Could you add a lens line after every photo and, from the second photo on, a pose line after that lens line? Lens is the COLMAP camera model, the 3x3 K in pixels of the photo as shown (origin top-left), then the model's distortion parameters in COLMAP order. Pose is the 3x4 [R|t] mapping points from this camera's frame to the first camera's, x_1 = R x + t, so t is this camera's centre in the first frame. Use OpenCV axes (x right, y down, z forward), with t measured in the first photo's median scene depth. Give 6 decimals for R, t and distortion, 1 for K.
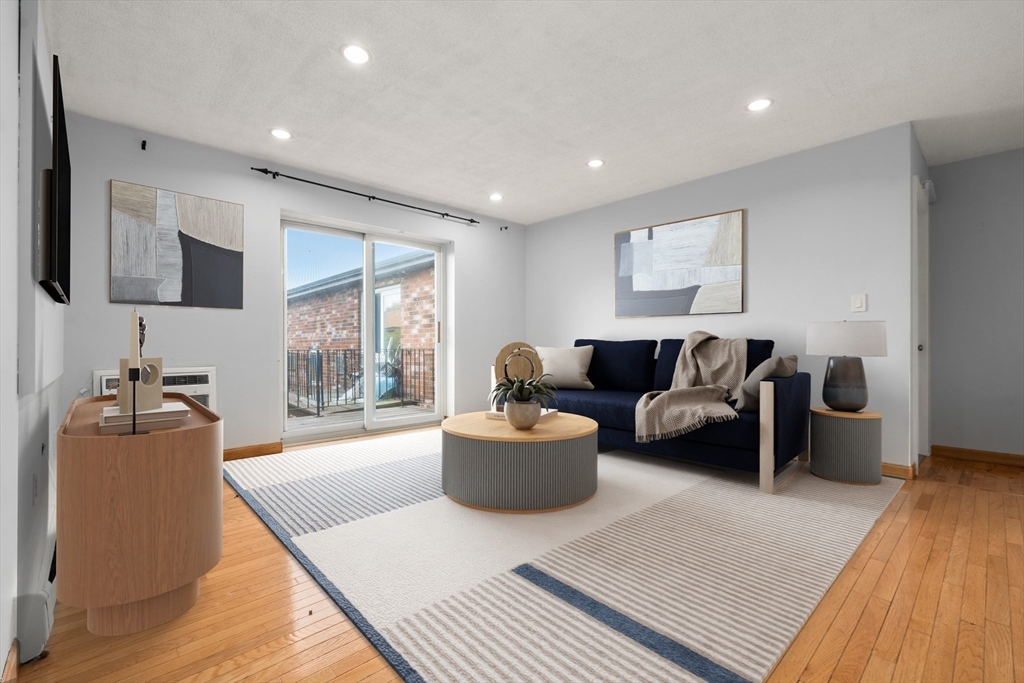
lens RADIAL K [[451.3, 0, 512.0], [0, 451.3, 341.5], [0, 0, 1]] dist [0.001040, 0.000068]
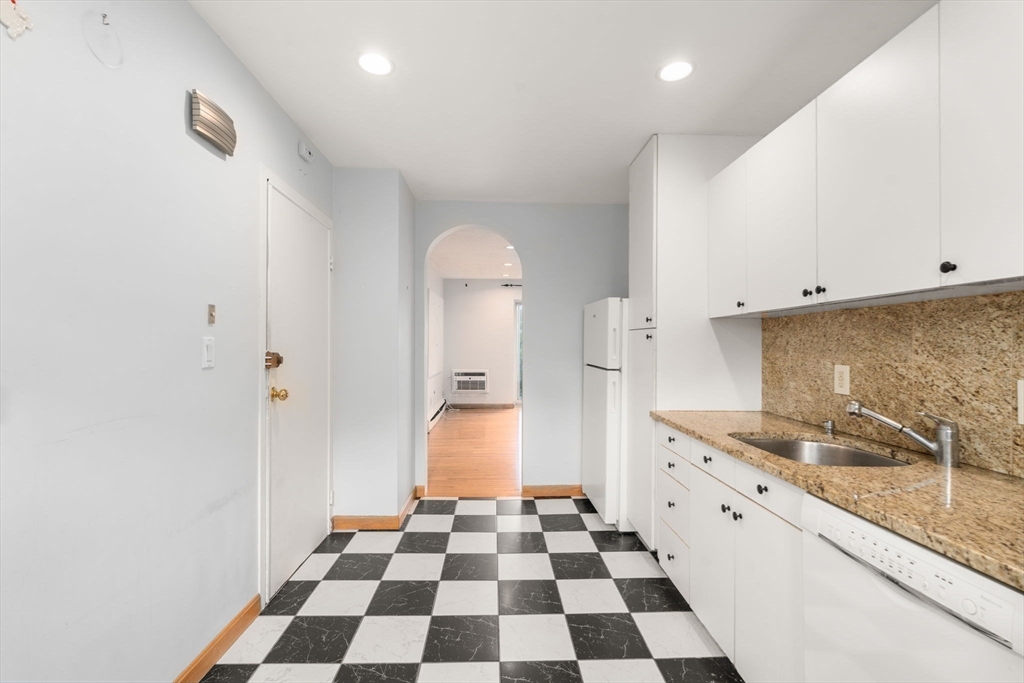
lens RADIAL K [[451.3, 0, 512.0], [0, 451.3, 341.5], [0, 0, 1]] dist [0.001040, 0.000068]
pose [[0.763875, -0.003388, -0.645355, 0.930733], [-0.004023, 0.999942, -0.010011, -0.065620], [0.645351, 0.010244, 0.763817, -0.717694]]
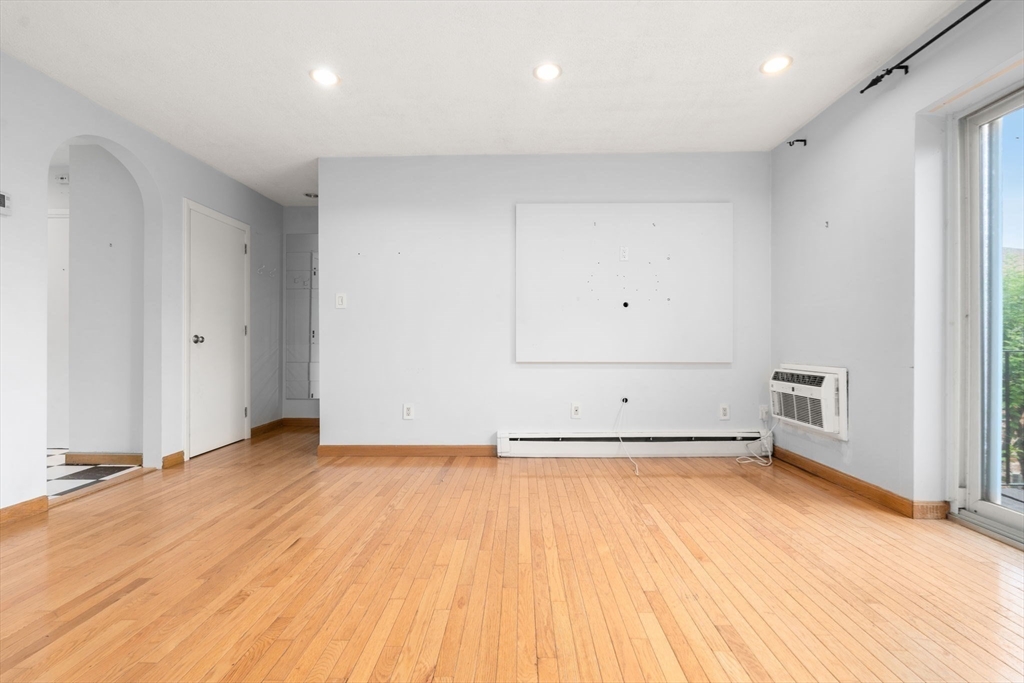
lens RADIAL K [[445.2, 0, 514.3], [0, 445.2, 332.0], [0, 0, 1]] dist [0.002667, 0.000237]
pose [[-0.689822, -0.020537, -0.723688, 0.285388], [-0.001207, 0.999629, -0.027217, 0.013047], [0.723978, -0.017901, -0.689590, 1.024615]]
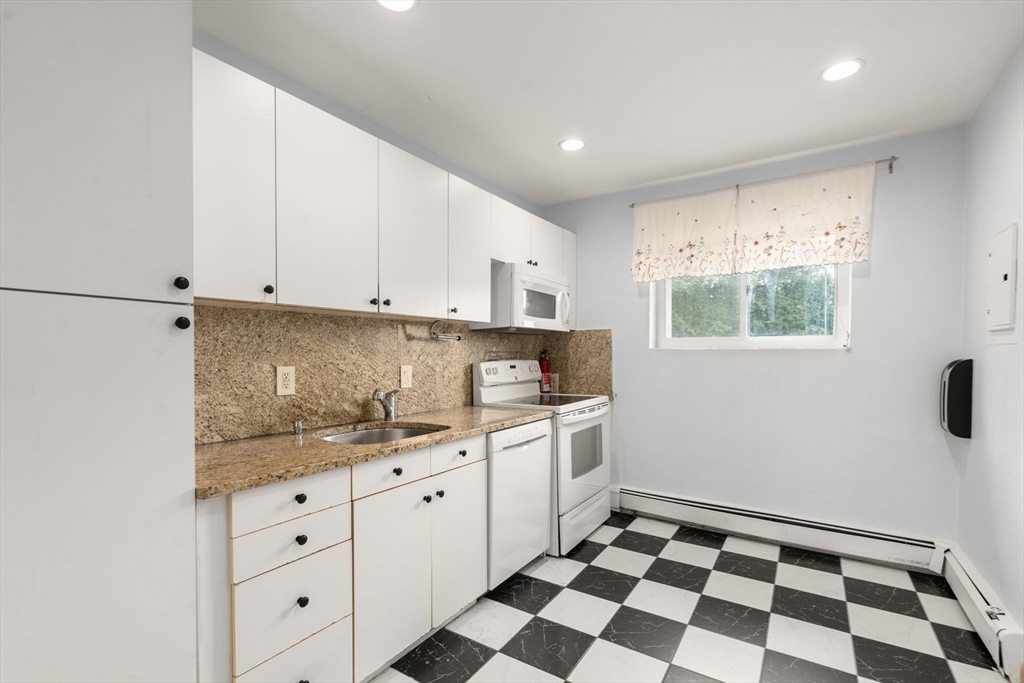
lens RADIAL K [[460.9, 0, 514.0], [0, 460.9, 363.3], [0, 0, 1]] dist [0.001613, 0.000347]
pose [[-0.249773, -0.023973, 0.968008, 0.285718], [-0.000691, 0.999698, 0.024580, -0.062033], [-0.968304, 0.005471, -0.249714, -0.187392]]
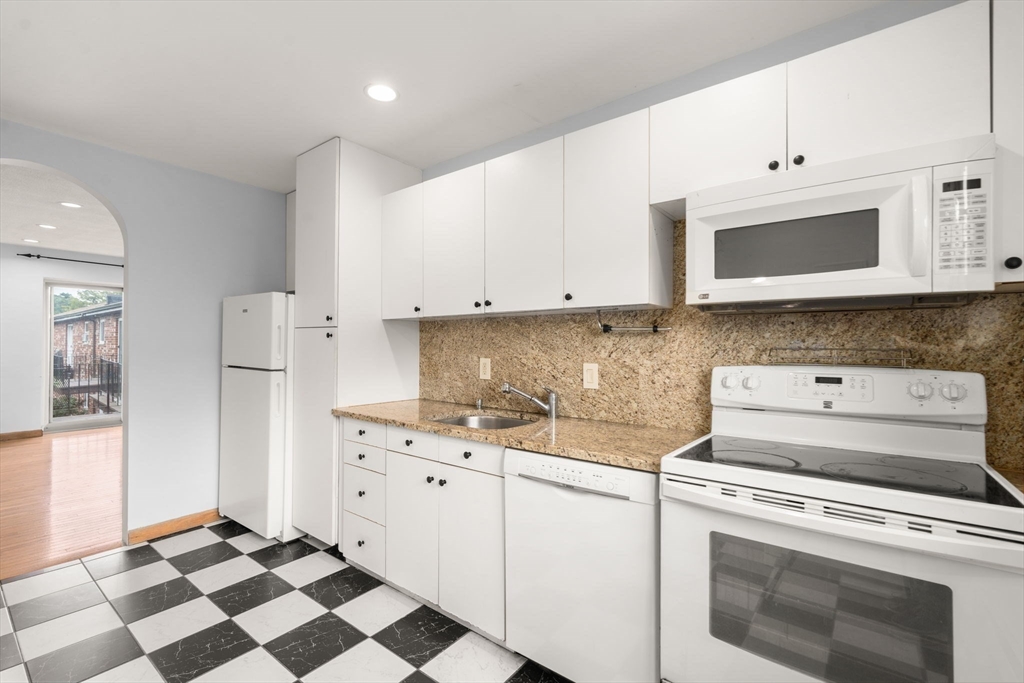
lens RADIAL K [[451.3, 0, 512.0], [0, 451.3, 341.5], [0, 0, 1]] dist [0.001040, 0.000068]
pose [[0.985502, 0.001829, 0.169656, 0.803346], [-0.000384, 0.999963, -0.008547, -0.065496], [-0.169666, 0.008358, 0.985466, -0.788292]]
